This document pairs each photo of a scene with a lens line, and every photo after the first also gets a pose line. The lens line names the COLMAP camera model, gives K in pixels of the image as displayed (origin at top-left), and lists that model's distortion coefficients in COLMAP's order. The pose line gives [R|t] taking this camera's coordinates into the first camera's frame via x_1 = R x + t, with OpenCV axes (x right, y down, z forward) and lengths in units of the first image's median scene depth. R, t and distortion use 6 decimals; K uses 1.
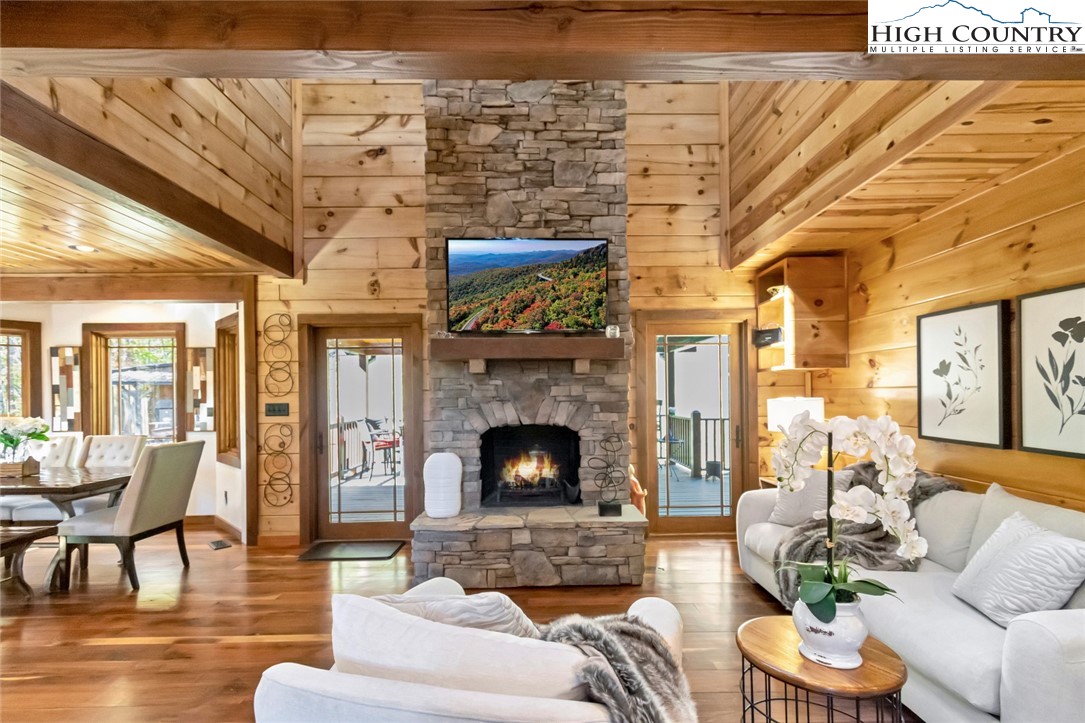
lens RADIAL K [[501.3, 0, 545.5], [0, 501.3, 399.7], [0, 0, 1]] dist [0.001394, 0.000180]
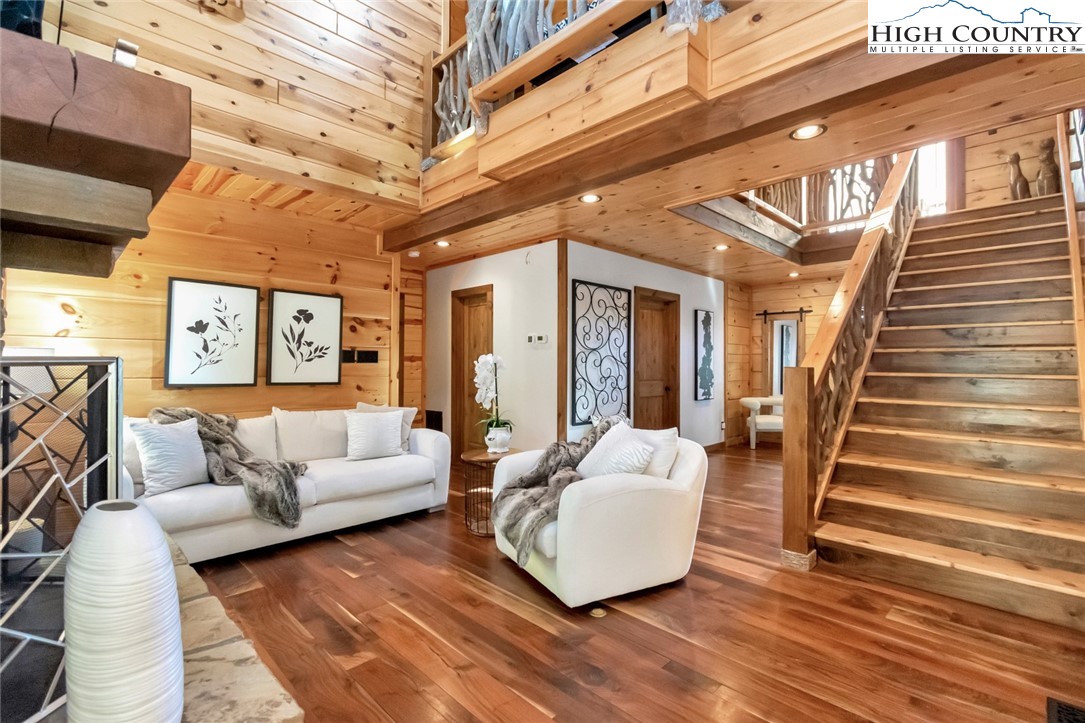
lens RADIAL K [[510.1, 0, 542.5], [0, 510.1, 361.5], [0, 0, 1]] dist [0.000949, 0.000303]
pose [[-0.694423, 0.011053, 0.719482, -0.810315], [0.005027, 0.999932, -0.010509, 0.046647], [-0.719550, -0.003681, -0.694431, 1.488428]]
